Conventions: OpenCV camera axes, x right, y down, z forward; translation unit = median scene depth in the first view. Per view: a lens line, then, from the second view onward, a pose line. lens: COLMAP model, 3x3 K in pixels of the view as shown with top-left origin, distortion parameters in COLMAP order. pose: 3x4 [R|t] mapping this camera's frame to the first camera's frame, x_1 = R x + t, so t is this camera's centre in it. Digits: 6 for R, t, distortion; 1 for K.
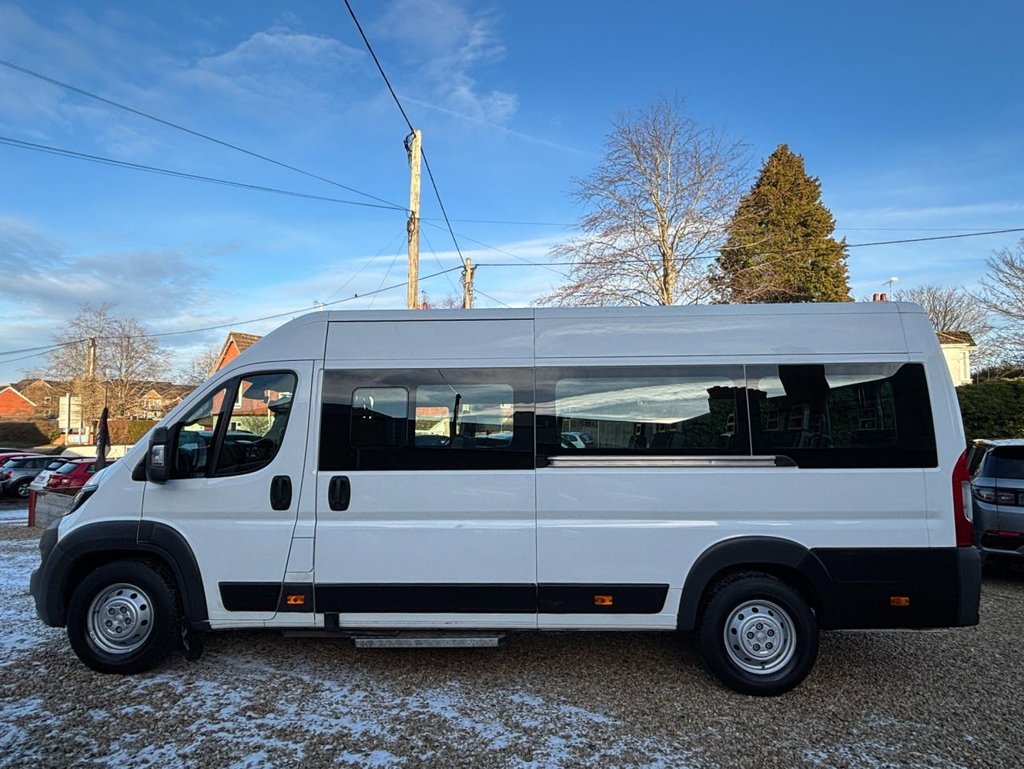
lens RADIAL K [[756.9, 0, 509.1], [0, 756.9, 392.1], [0, 0, 1]] dist [0.015147, -0.006065]
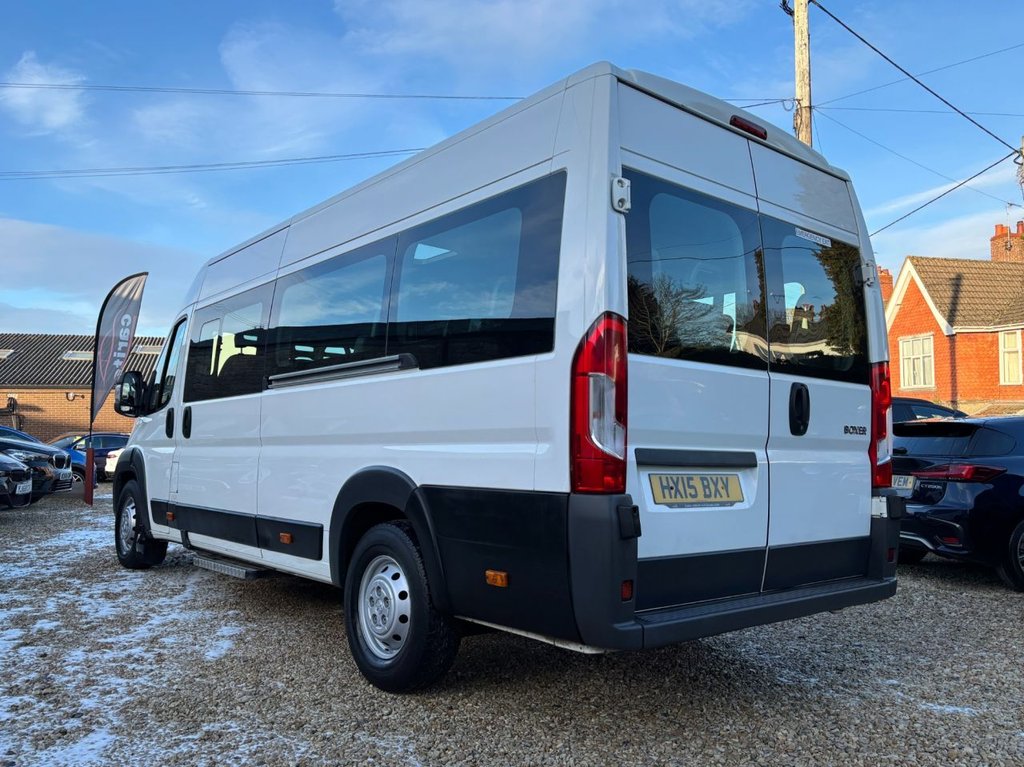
lens RADIAL K [[789.9, 0, 512.0], [0, 789.9, 383.5], [0, 0, 1]] dist [0.043142, -0.053995]
pose [[0.685701, -0.060482, -0.725366, 0.958246], [0.094721, 0.995482, 0.006537, 0.116445], [0.721694, -0.073190, 0.688332, 0.575227]]
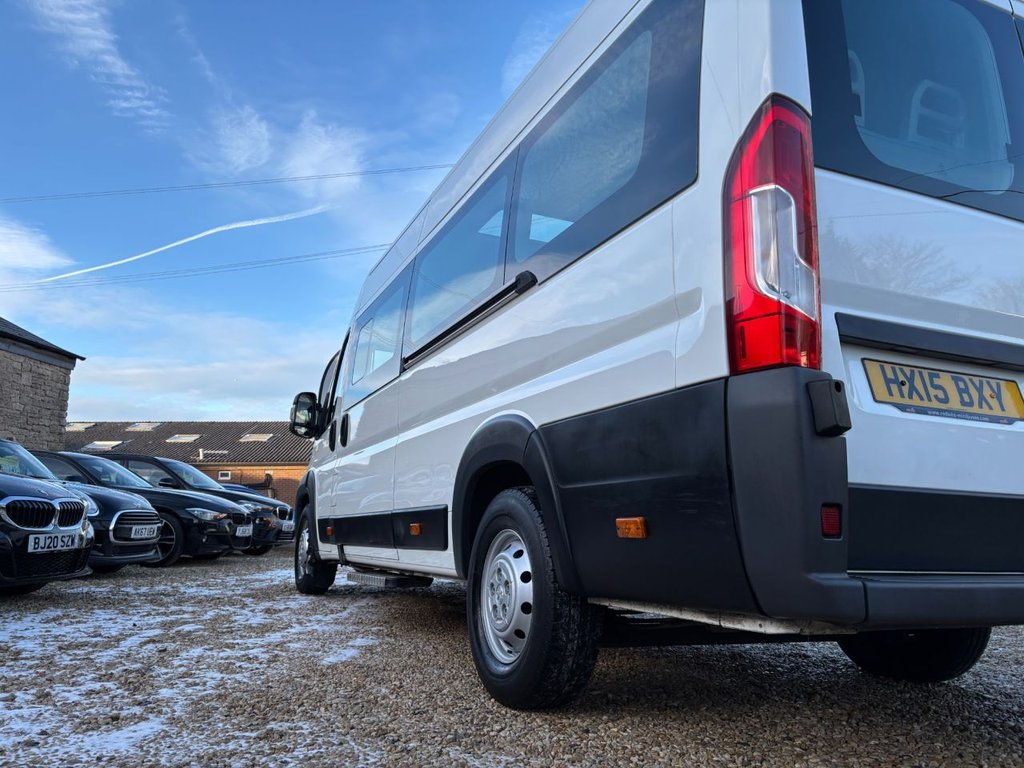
lens RADIAL K [[756.9, 0, 509.1], [0, 756.9, 391.6], [0, 0, 1]] dist [0.015147, -0.006065]
pose [[0.462498, -0.159542, -0.872148, 0.831004], [0.109193, 0.986438, -0.122544, 0.239220], [0.879871, -0.038556, 0.473646, 0.730778]]
